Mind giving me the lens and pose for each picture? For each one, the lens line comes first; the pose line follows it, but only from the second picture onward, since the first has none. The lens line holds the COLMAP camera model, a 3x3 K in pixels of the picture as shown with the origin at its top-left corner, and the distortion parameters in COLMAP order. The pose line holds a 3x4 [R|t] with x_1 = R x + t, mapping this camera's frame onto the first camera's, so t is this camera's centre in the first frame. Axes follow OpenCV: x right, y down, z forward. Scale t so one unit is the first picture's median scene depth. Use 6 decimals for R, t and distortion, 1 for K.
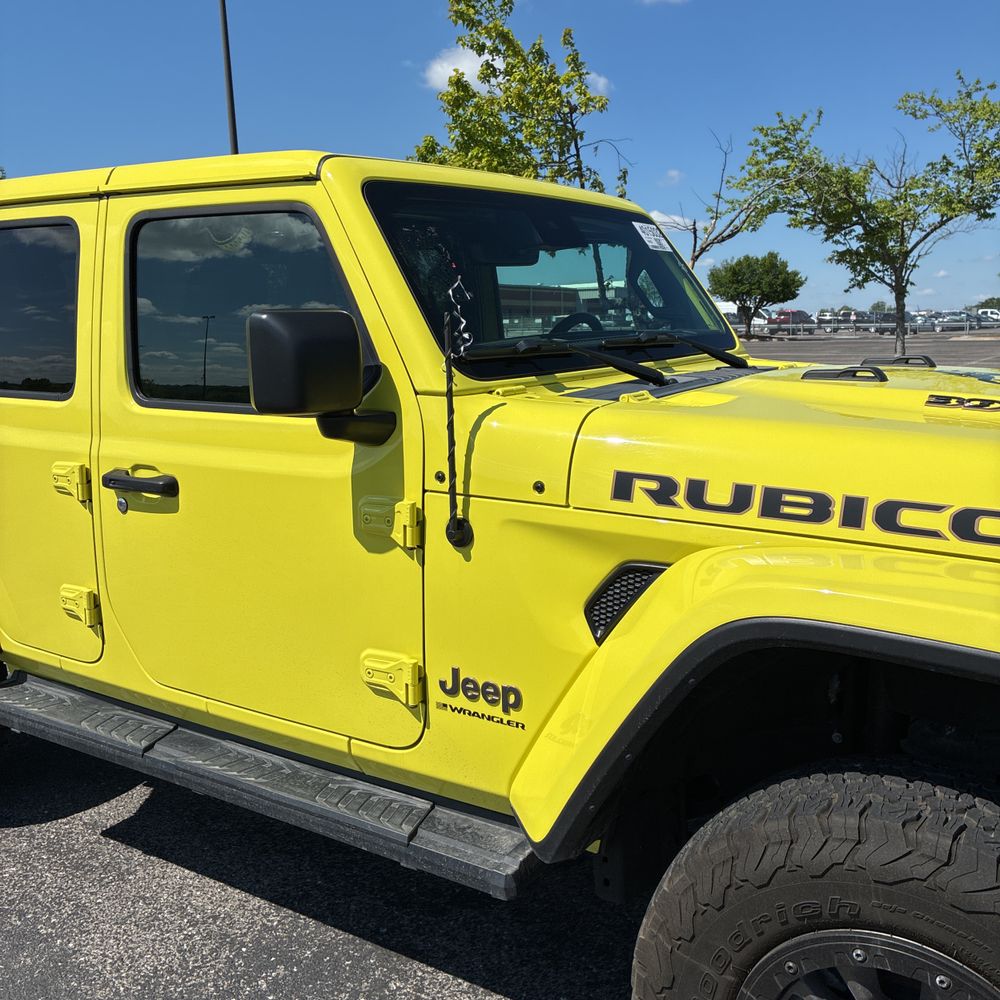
lens RADIAL K [[1016.3, 0, 494.7], [0, 1016.3, 496.8], [0, 0, 1]] dist [0.037240, -0.032176]
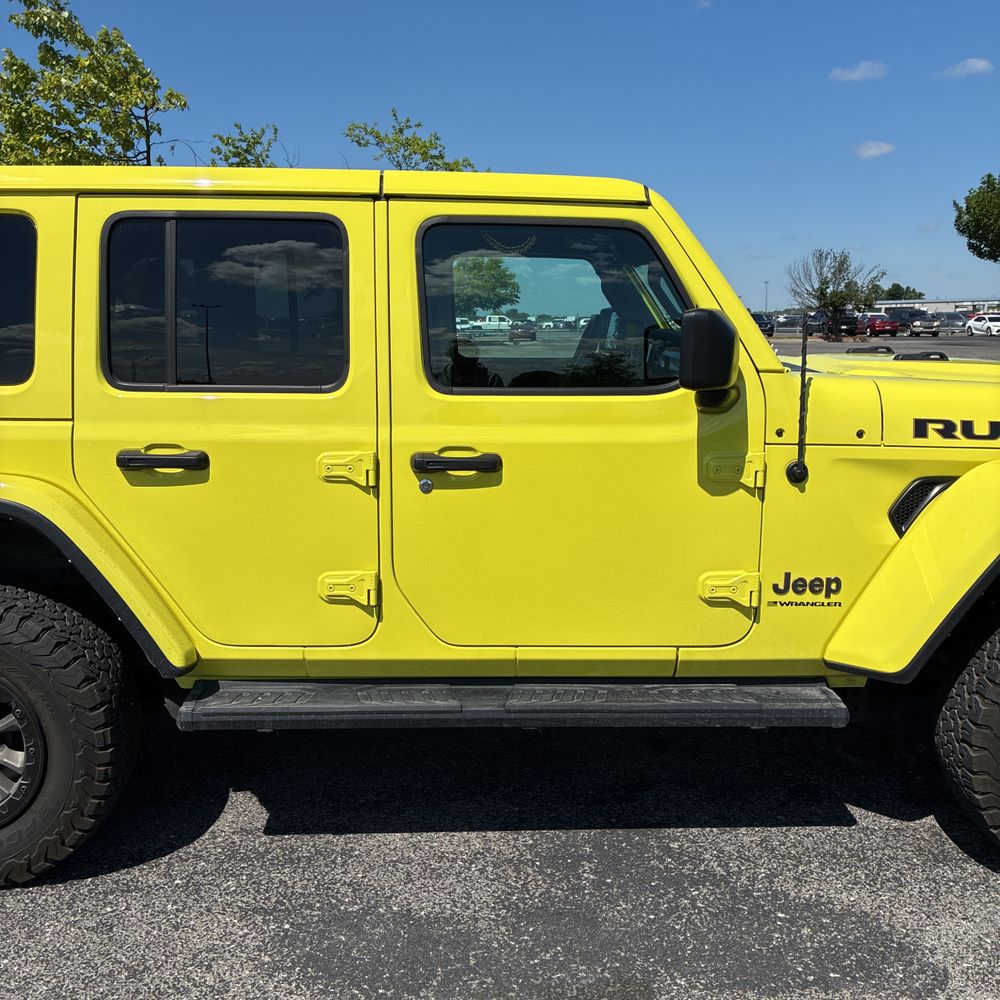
lens RADIAL K [[1011.3, 0, 495.5], [0, 1011.3, 495.1], [0, 0, 1]] dist [0.042542, -0.105727]
pose [[0.825843, -0.082669, 0.557807, -1.015509], [0.085555, 0.996113, 0.020961, 0.002223], [-0.557372, 0.030413, 0.829706, 0.077307]]
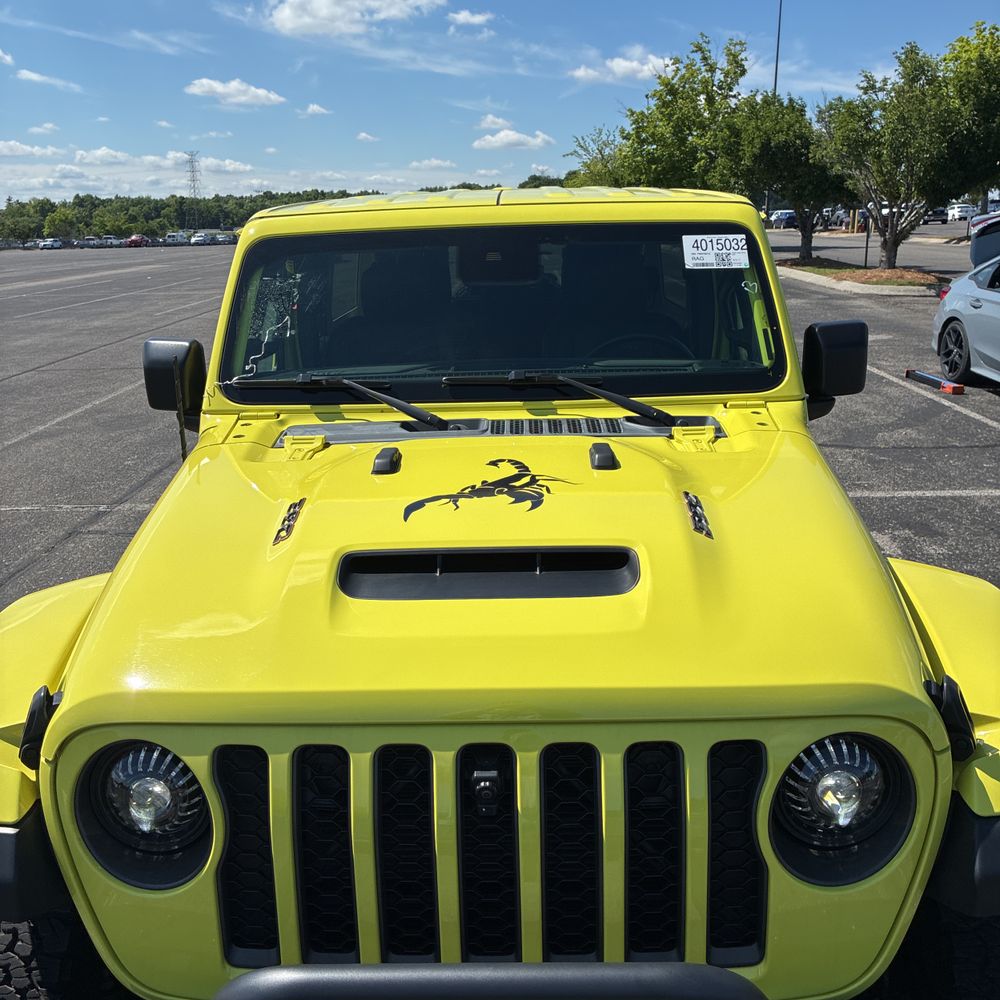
lens RADIAL K [[1010.6, 0, 502.3], [0, 1010.6, 492.2], [0, 0, 1]] dist [0.066608, -0.107437]
pose [[0.543152, 0.243724, -0.803483, 1.152422], [-0.139366, 0.969839, 0.199975, -0.285661], [0.827987, 0.003361, 0.560737, 0.487884]]
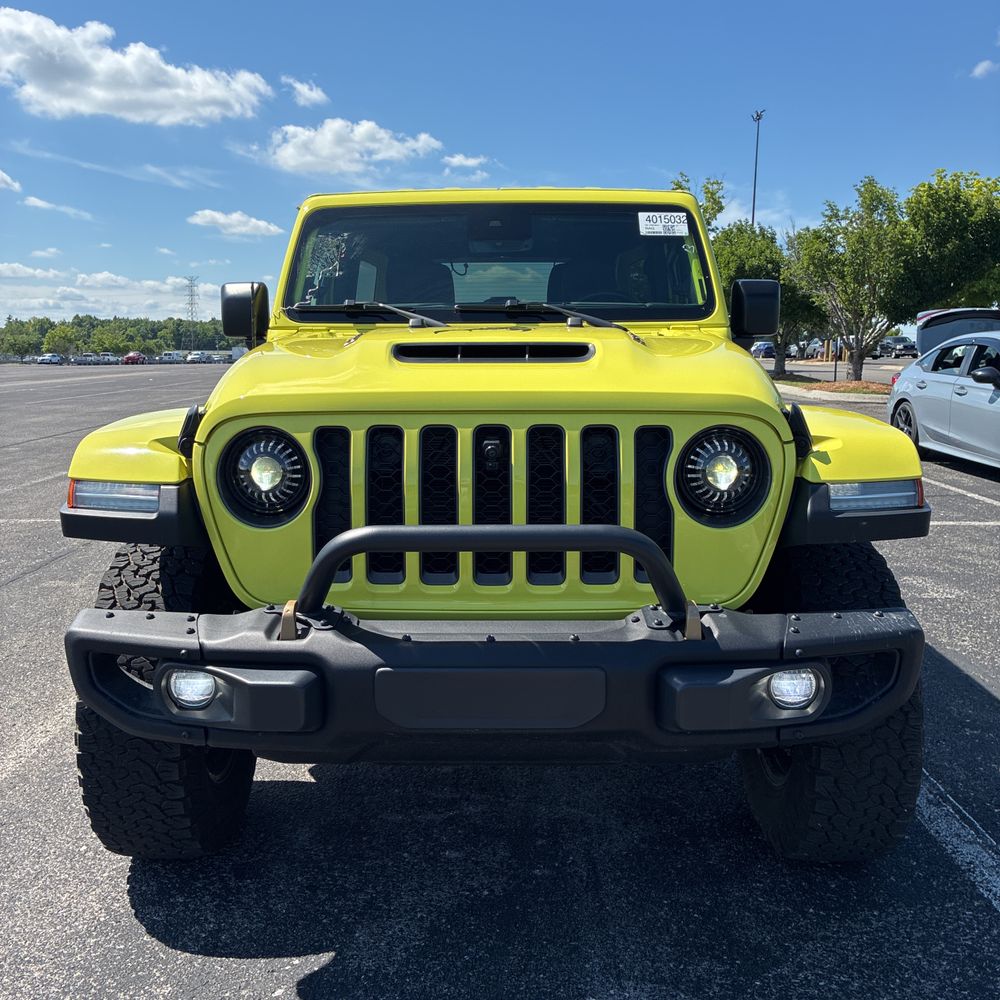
lens RADIAL K [[1021.6, 0, 509.2], [0, 1021.6, 504.1], [0, 0, 1]] dist [0.030753, -0.041280]
pose [[0.557141, 0.158871, -0.815079, 1.504099], [-0.160182, 0.983656, 0.082238, -0.010820], [0.814822, 0.084743, 0.573483, 0.287722]]
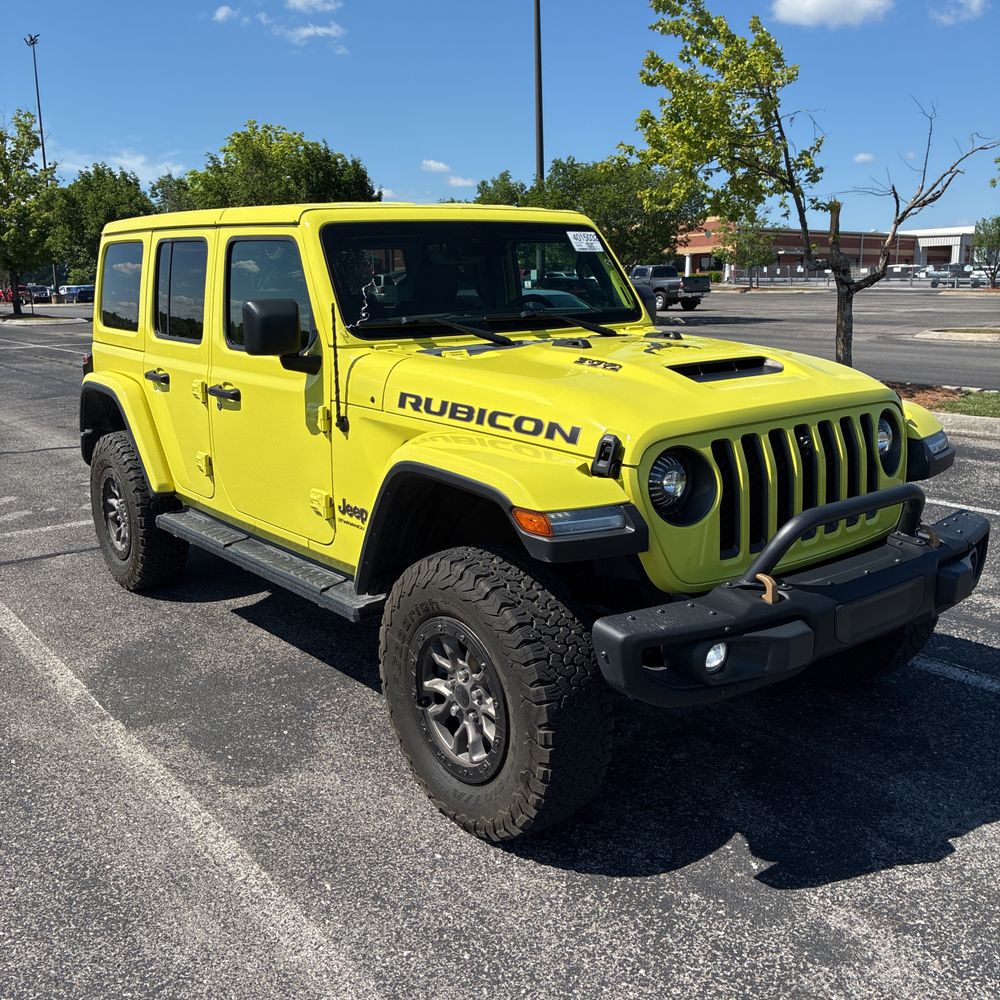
lens RADIAL K [[1021.6, 0, 509.2], [0, 1021.6, 504.1], [0, 0, 1]] dist [0.030753, -0.041280]
pose [[0.955522, 0.076000, -0.284960, 0.700030], [-0.059982, 0.996111, 0.064537, 0.037778], [0.288756, -0.044574, 0.956364, -0.609565]]
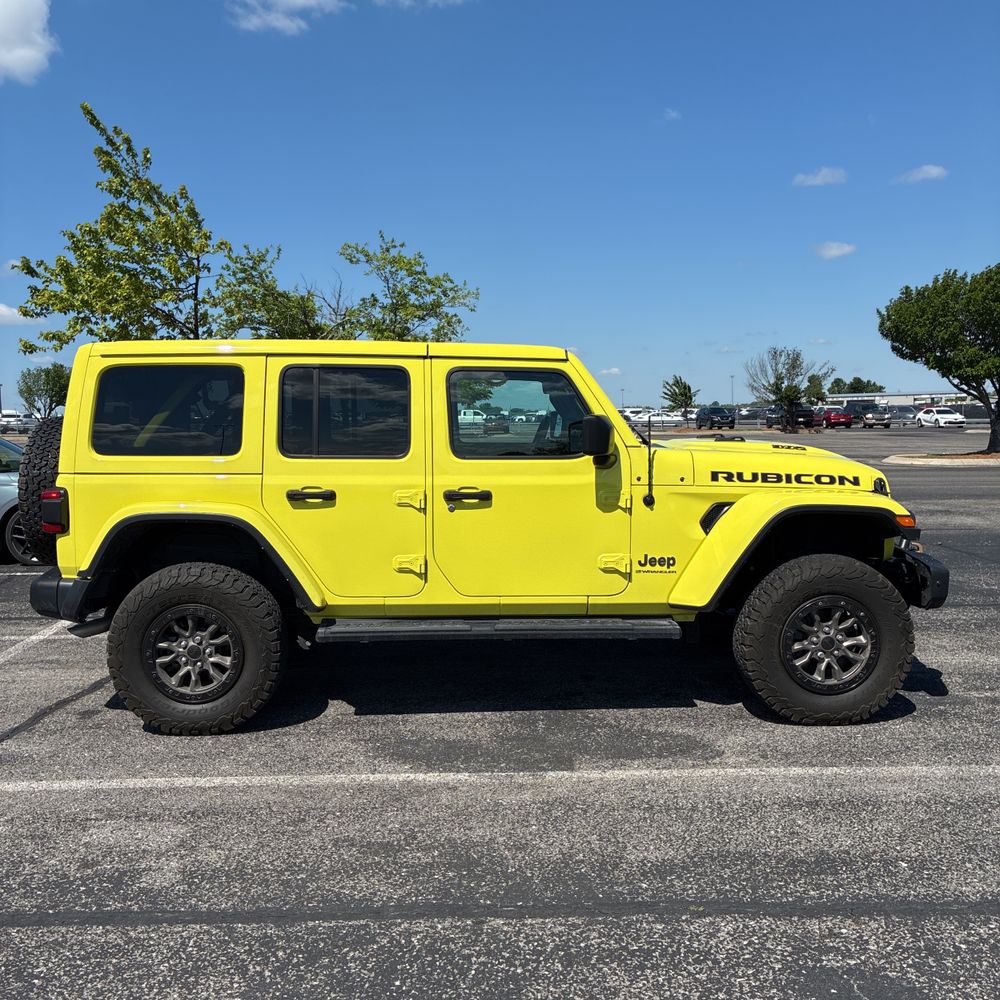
lens RADIAL K [[1012.5, 0, 494.9], [0, 1012.5, 503.9], [0, 0, 1]] dist [0.099198, -0.396522]
pose [[0.811137, -0.041671, 0.583370, -1.653828], [0.093432, 0.993881, -0.058916, 0.142985], [-0.577345, 0.102294, 0.810067, -0.769363]]
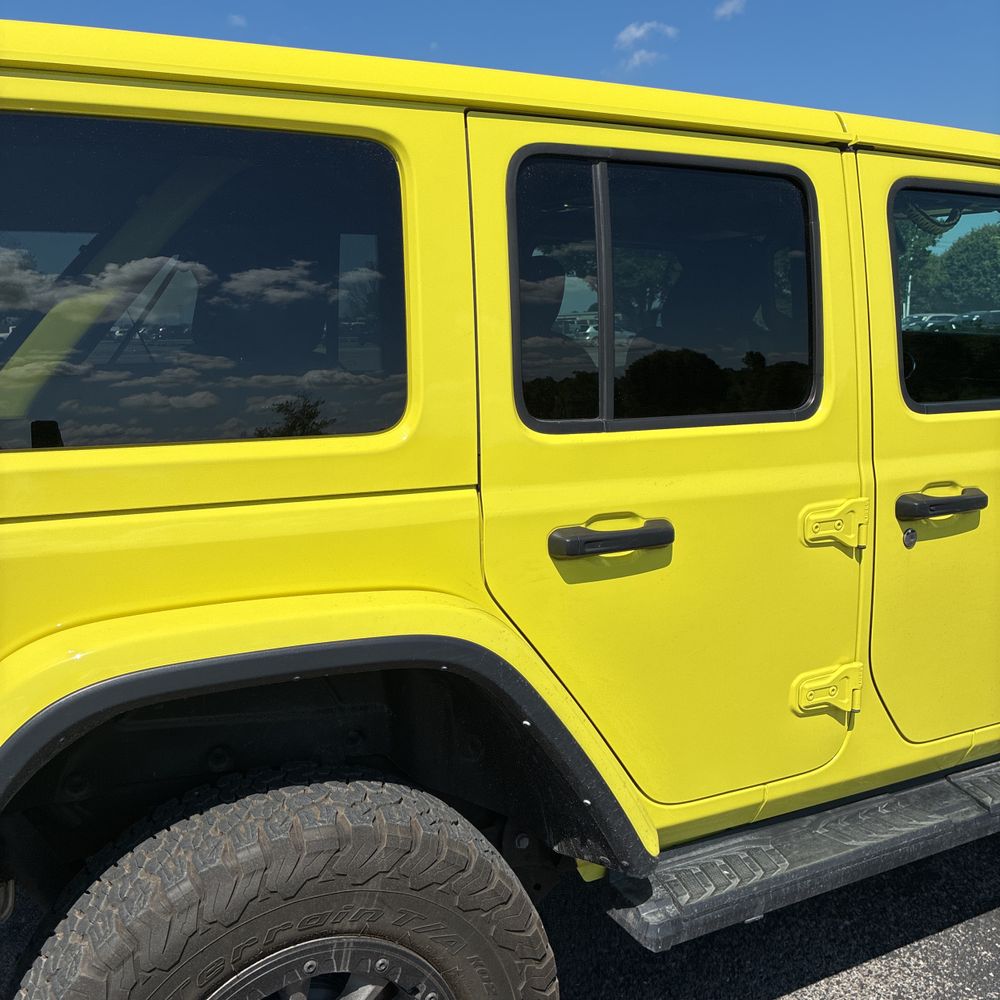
lens RADIAL K [[1018.6, 0, 484.2], [0, 1018.6, 499.2], [0, 0, 1]] dist [0.011421, 0.004653]
pose [[0.494341, -0.135232, 0.858685, -1.372711], [0.154450, 0.985771, 0.066330, -0.143354], [-0.855437, 0.099835, 0.508194, 0.984596]]
